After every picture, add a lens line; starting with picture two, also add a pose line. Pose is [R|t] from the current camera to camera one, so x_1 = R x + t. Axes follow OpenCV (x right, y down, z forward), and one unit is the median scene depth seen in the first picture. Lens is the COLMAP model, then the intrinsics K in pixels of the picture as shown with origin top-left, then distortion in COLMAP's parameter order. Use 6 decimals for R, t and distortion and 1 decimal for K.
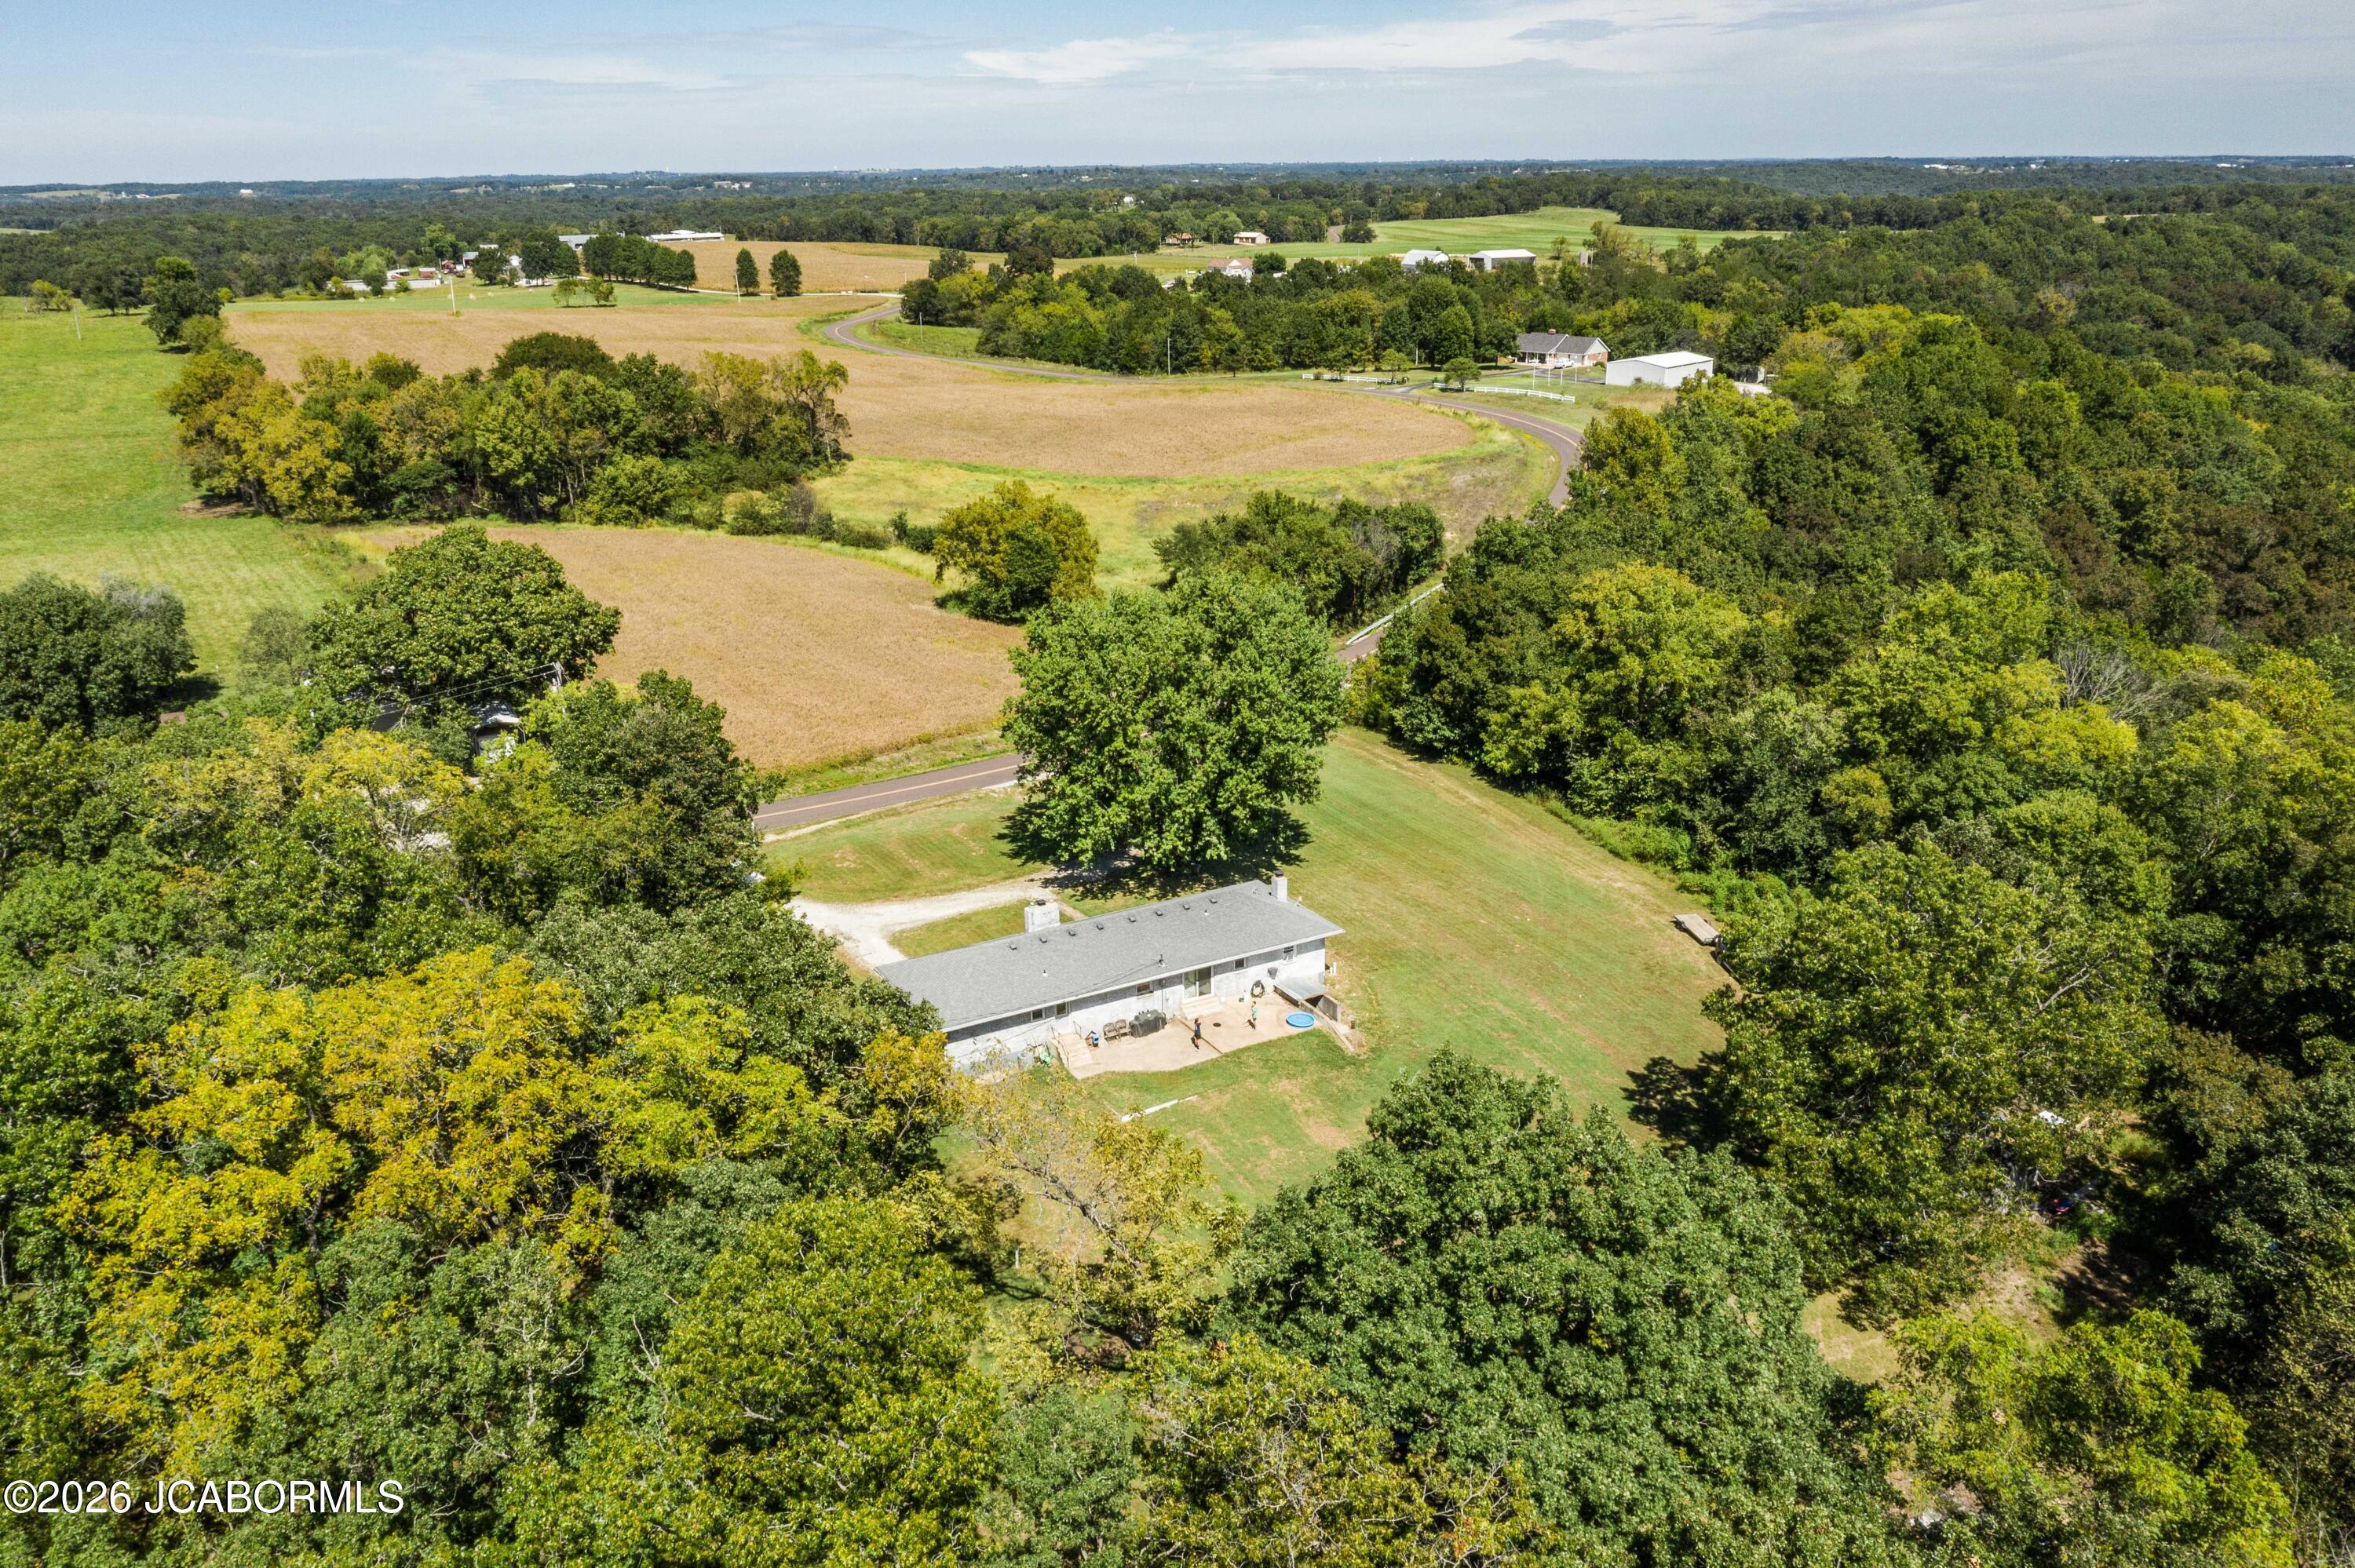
lens RADIAL K [[1892.3, 0, 1164.7], [0, 1892.3, 773.0], [0, 0, 1]] dist [-0.023541, 0.009162]
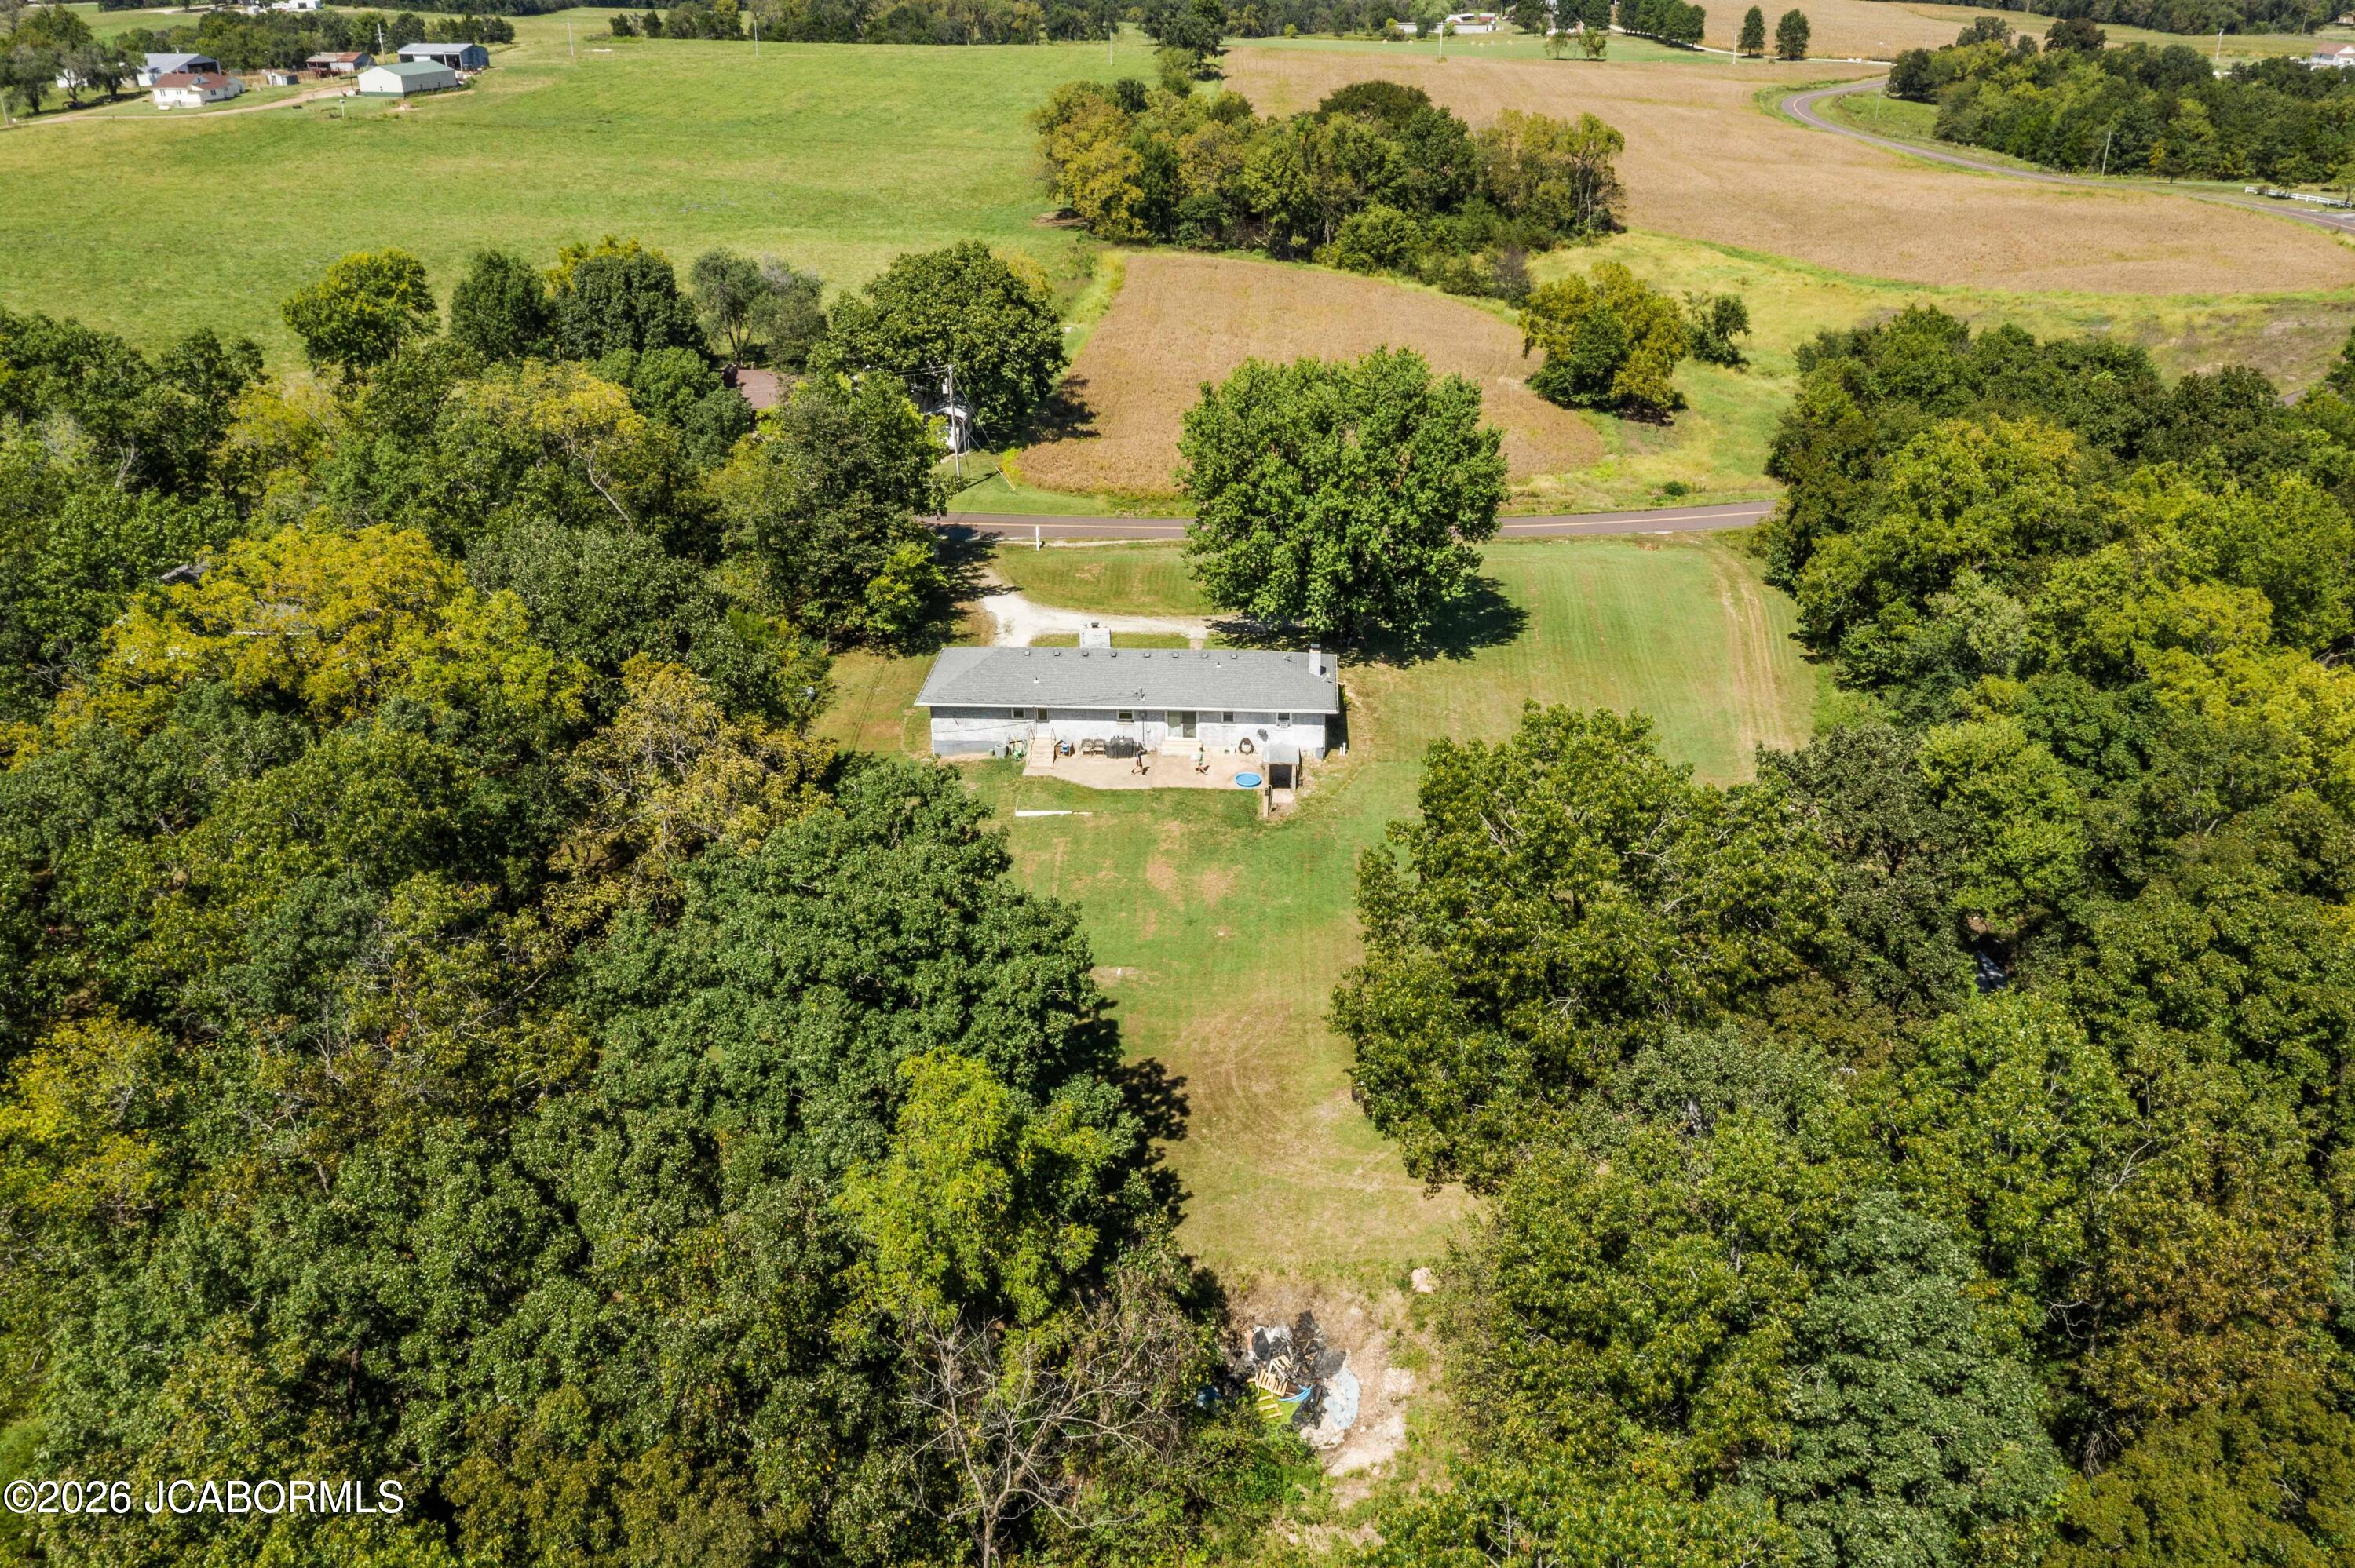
lens RADIAL K [[1892.3, 0, 1169.9], [0, 1892.3, 790.3], [0, 0, 1]] dist [-0.023541, 0.009162]
pose [[0.837288, 0.239398, -0.491566, 0.212387], [-0.175792, 0.969183, 0.172574, -0.014320], [0.517731, -0.058081, 0.853570, 0.029615]]
